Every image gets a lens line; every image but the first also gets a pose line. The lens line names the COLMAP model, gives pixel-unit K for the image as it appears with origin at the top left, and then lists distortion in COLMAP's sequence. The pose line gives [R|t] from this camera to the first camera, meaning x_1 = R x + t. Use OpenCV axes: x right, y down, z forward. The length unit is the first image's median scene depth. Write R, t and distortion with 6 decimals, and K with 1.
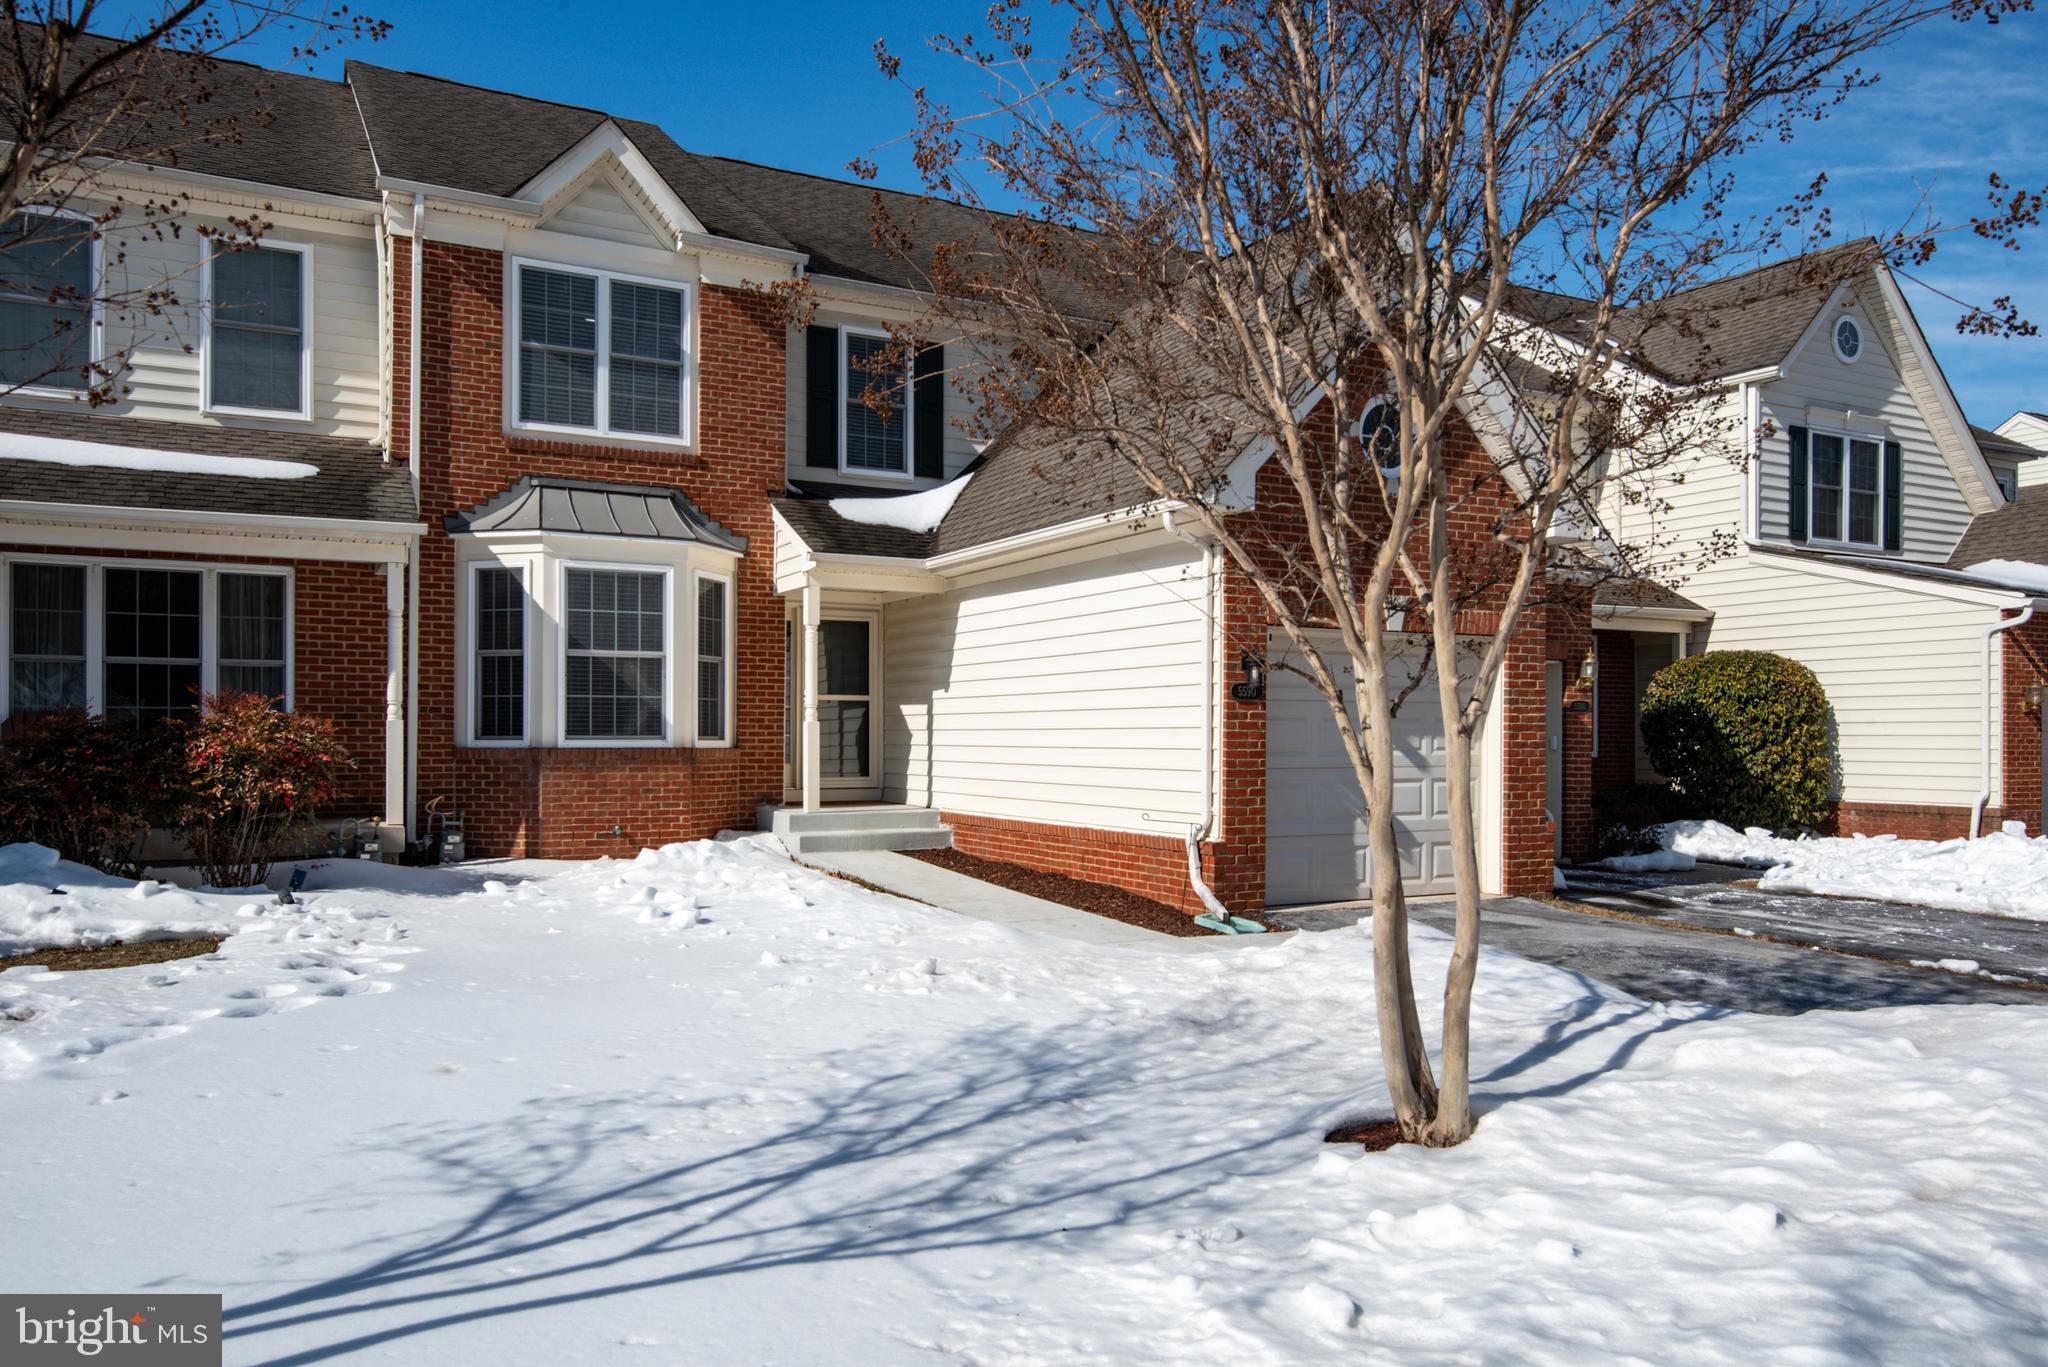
lens RADIAL K [[1461.9, 0, 1023.7], [0, 1461.9, 682.4], [0, 0, 1]] dist [0.009739, 0.002469]
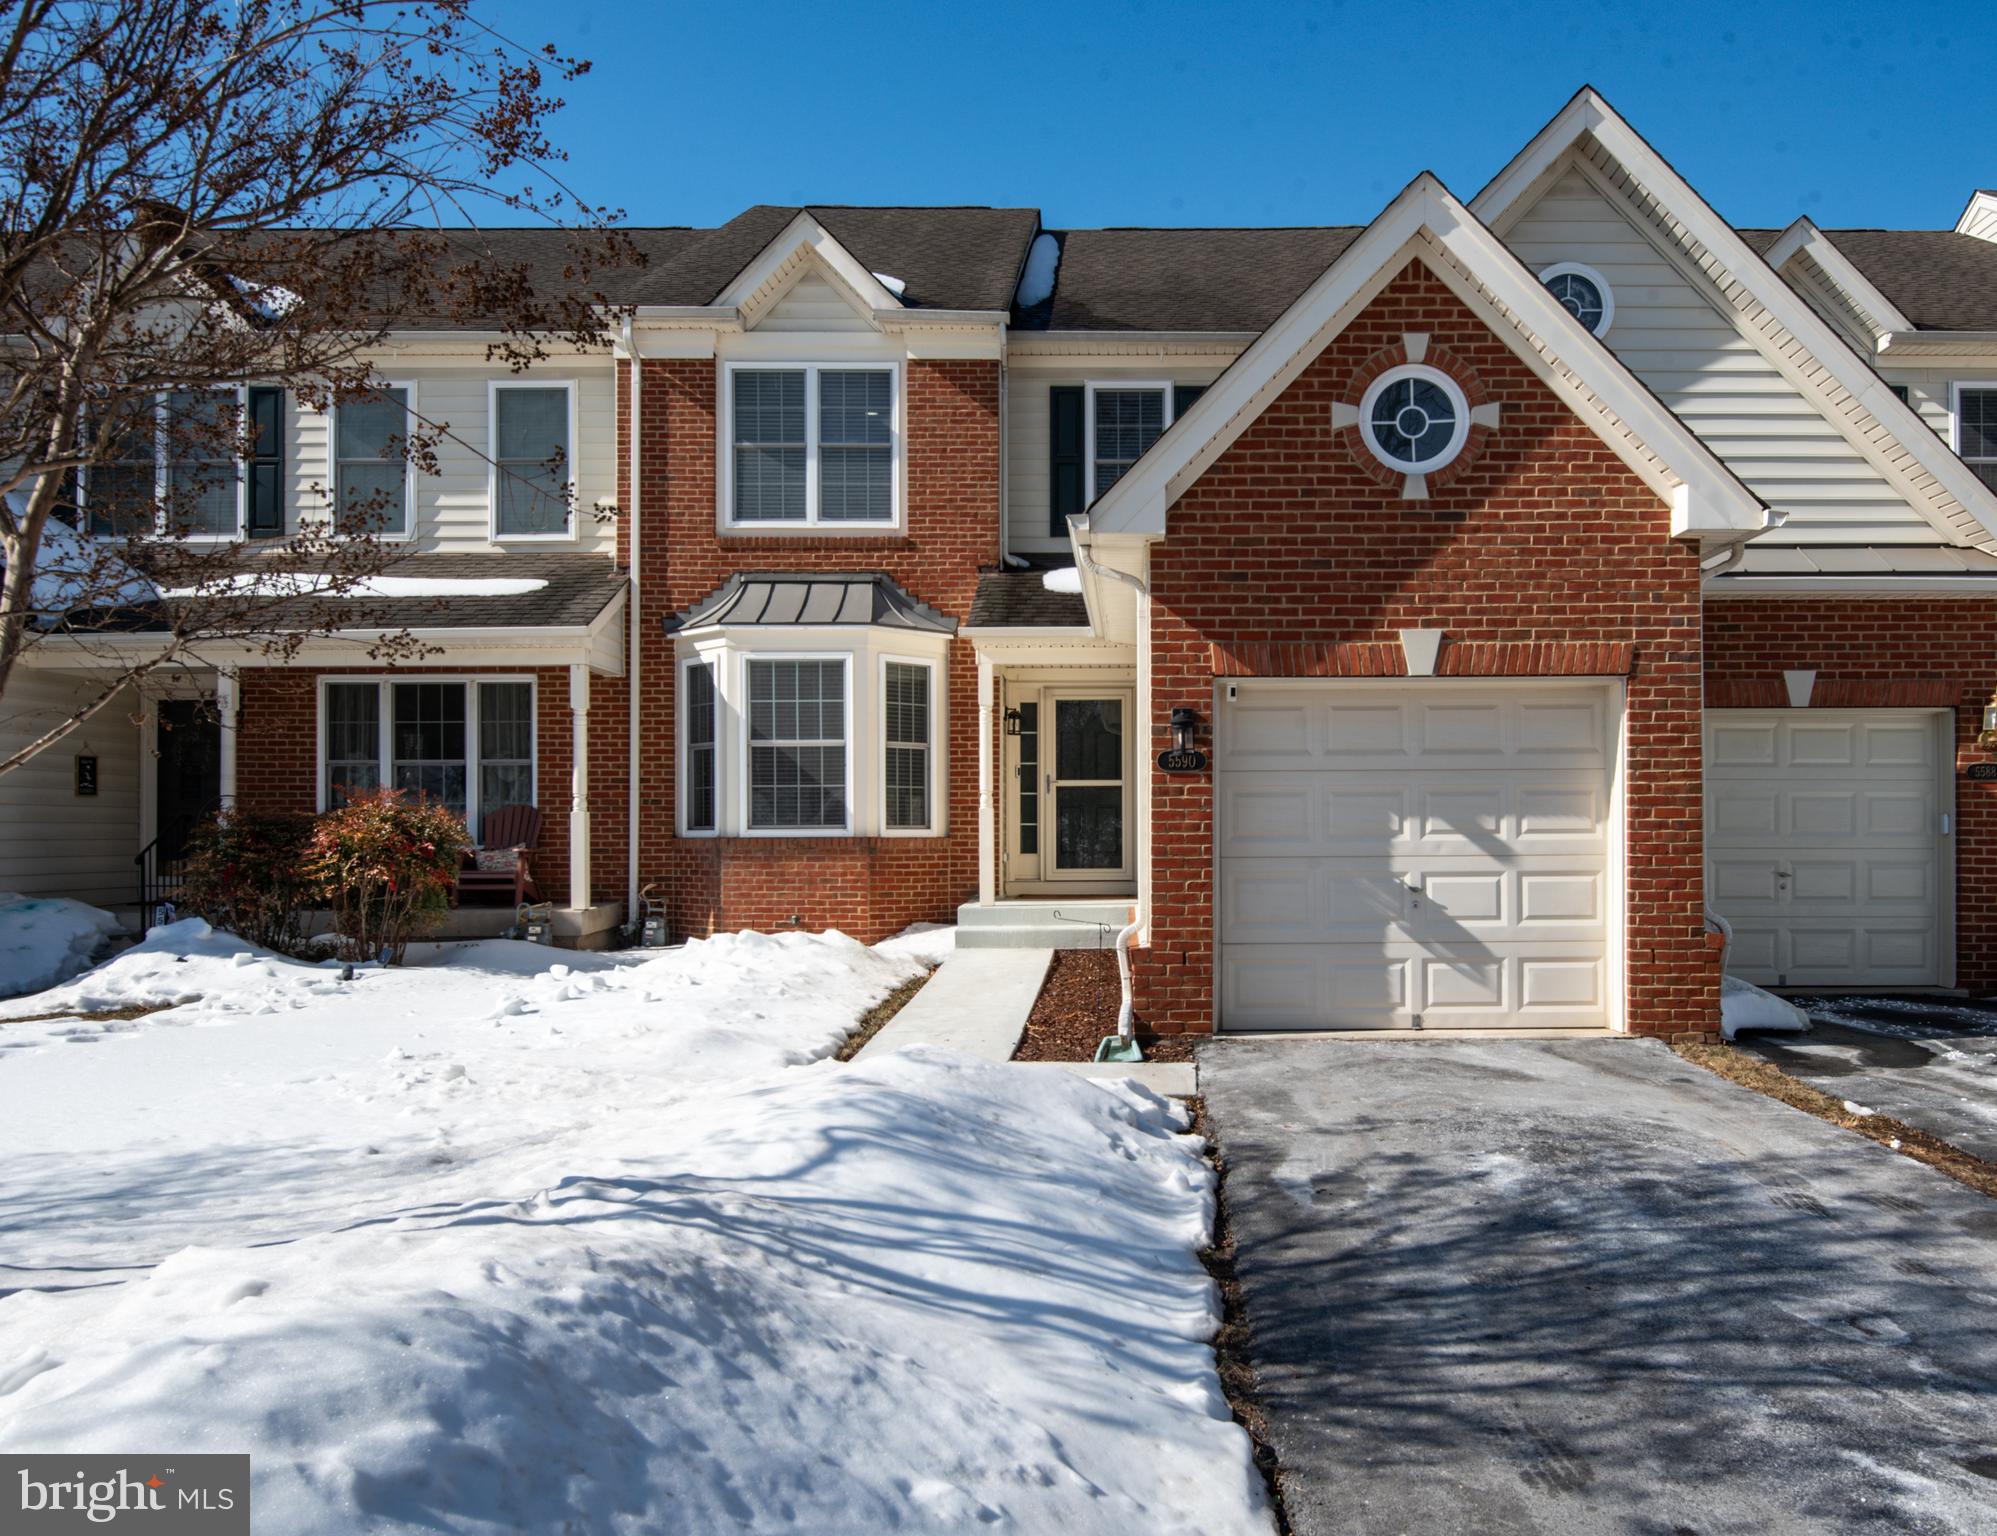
lens RADIAL K [[1489.7, 0, 998.5], [0, 1489.7, 775.5], [0, 0, 1]] dist [0.000515, -0.004822]
pose [[0.885207, -0.024115, -0.464571, 0.318061], [0.024096, 0.999692, -0.005979, 0.012065], [0.464572, -0.005901, 0.885516, 0.165829]]
